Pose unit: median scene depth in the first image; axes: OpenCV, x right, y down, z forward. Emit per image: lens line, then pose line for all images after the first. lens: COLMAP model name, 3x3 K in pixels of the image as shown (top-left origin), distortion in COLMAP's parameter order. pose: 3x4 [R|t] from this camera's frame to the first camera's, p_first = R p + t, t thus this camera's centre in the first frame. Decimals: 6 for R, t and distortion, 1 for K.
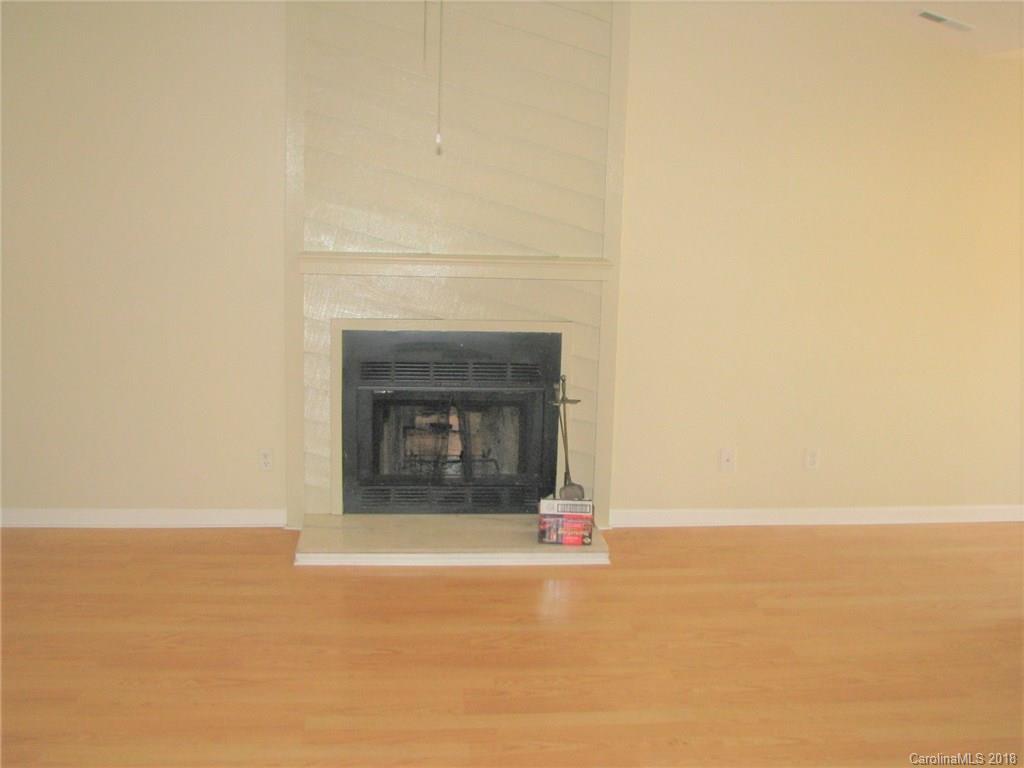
lens RADIAL K [[1116.9, 0, 512.0], [0, 1116.9, 384.0], [0, 0, 1]] dist [-0.178678, 0.212765]
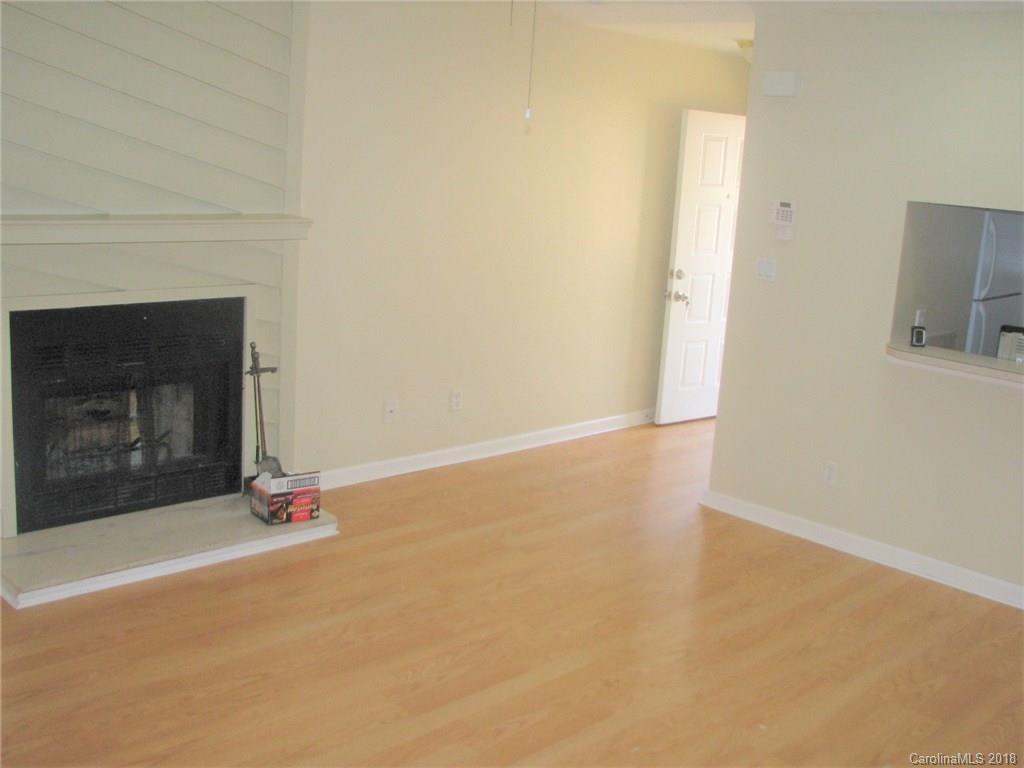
lens RADIAL K [[1116.9, 0, 512.0], [0, 1116.9, 384.0], [0, 0, 1]] dist [-0.178678, 0.212765]
pose [[0.767794, -0.110496, 0.631096, -0.389864], [0.065207, 0.993378, 0.094595, -0.048616], [-0.637369, -0.031478, 0.769915, 0.164320]]
